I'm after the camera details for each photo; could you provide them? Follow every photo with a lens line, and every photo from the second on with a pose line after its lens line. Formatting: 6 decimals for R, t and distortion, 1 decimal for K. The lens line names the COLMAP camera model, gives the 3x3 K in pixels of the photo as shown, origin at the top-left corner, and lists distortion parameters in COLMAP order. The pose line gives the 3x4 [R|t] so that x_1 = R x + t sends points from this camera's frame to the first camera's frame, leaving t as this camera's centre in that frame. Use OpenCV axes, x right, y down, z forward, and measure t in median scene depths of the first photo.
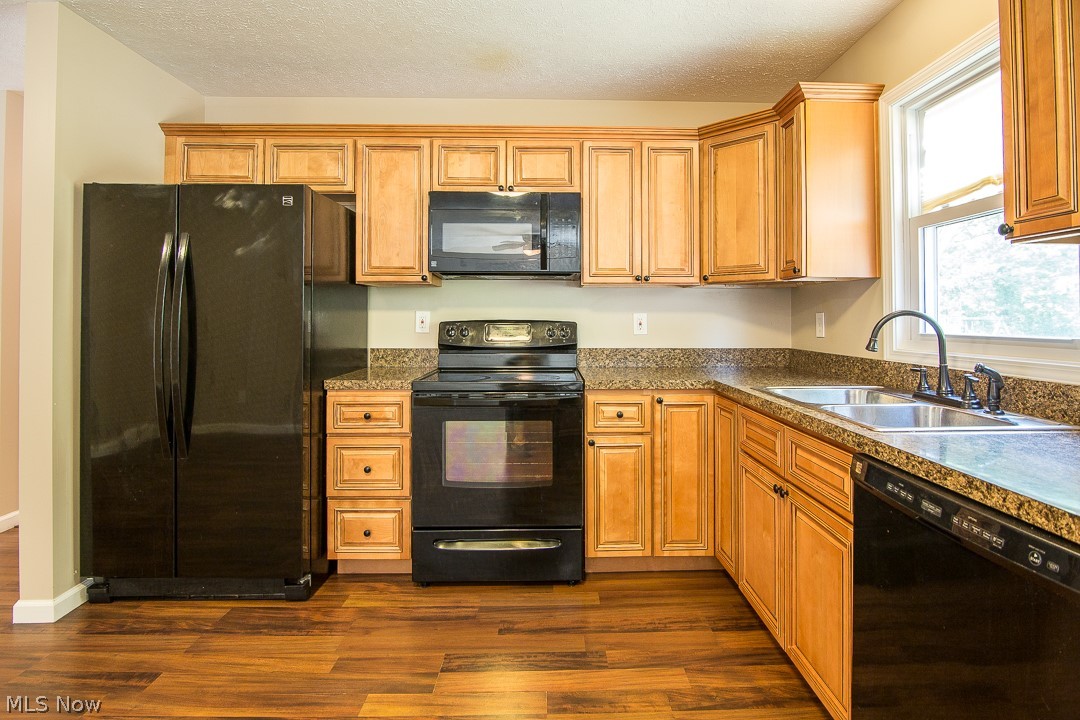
lens RADIAL K [[535.7, 0, 559.6], [0, 535.7, 306.8], [0, 0, 1]] dist [-0.019006, -0.000068]
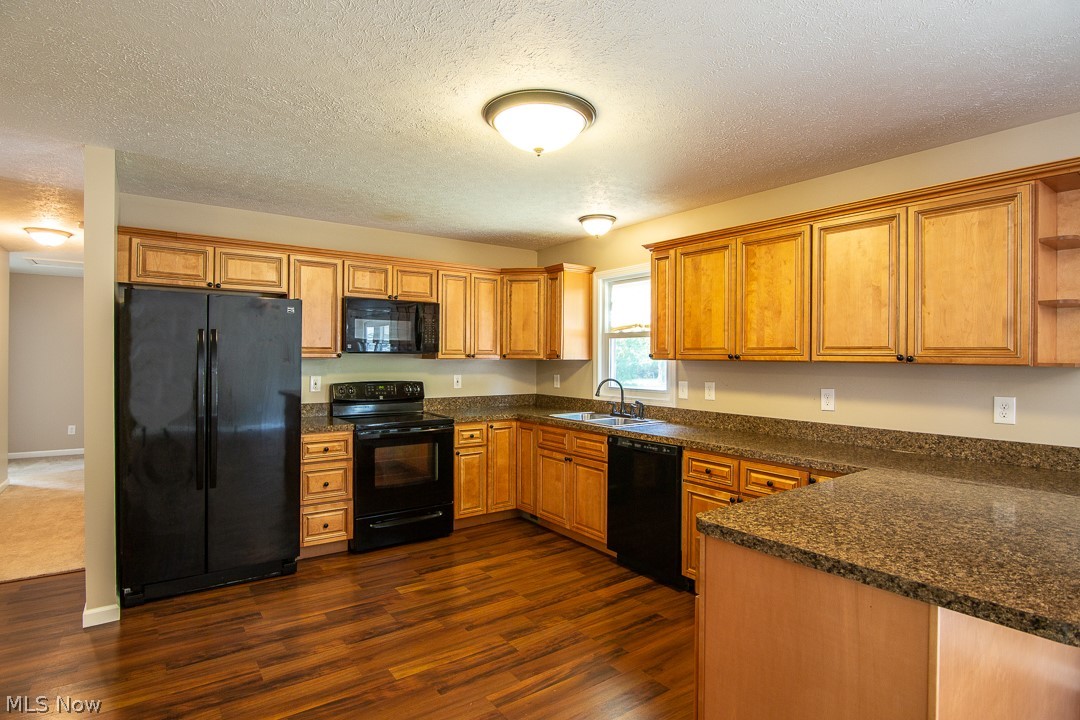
lens RADIAL K [[556.0, 0, 533.3], [0, 556.0, 357.1], [0, 0, 1]] dist [-0.017020, -0.000011]
pose [[0.832499, 0.002255, 0.554023, -0.731123], [-0.014754, 0.999727, 0.018100, -0.094136], [-0.553831, -0.023243, 0.832305, -0.628363]]
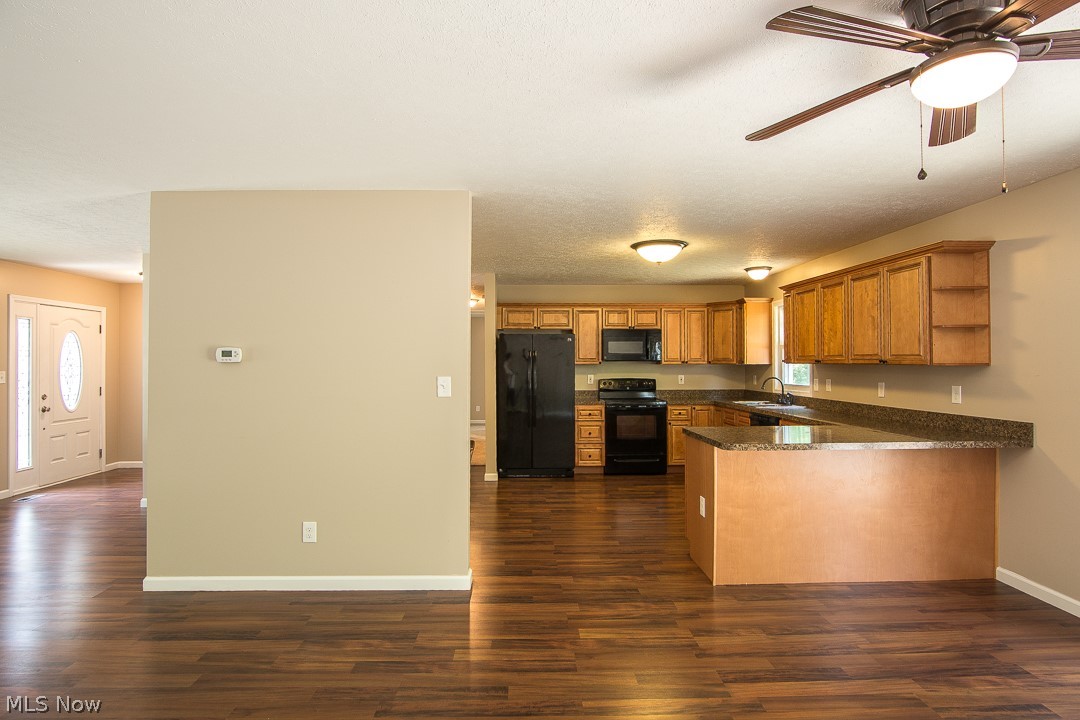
lens RADIAL K [[556.0, 0, 533.3], [0, 556.0, 357.1], [0, 0, 1]] dist [-0.017020, -0.000011]
pose [[0.999943, -0.004857, -0.009474, -0.614662], [0.004925, 0.999962, 0.007203, -0.113476], [0.009439, -0.007249, 0.999929, -1.871262]]
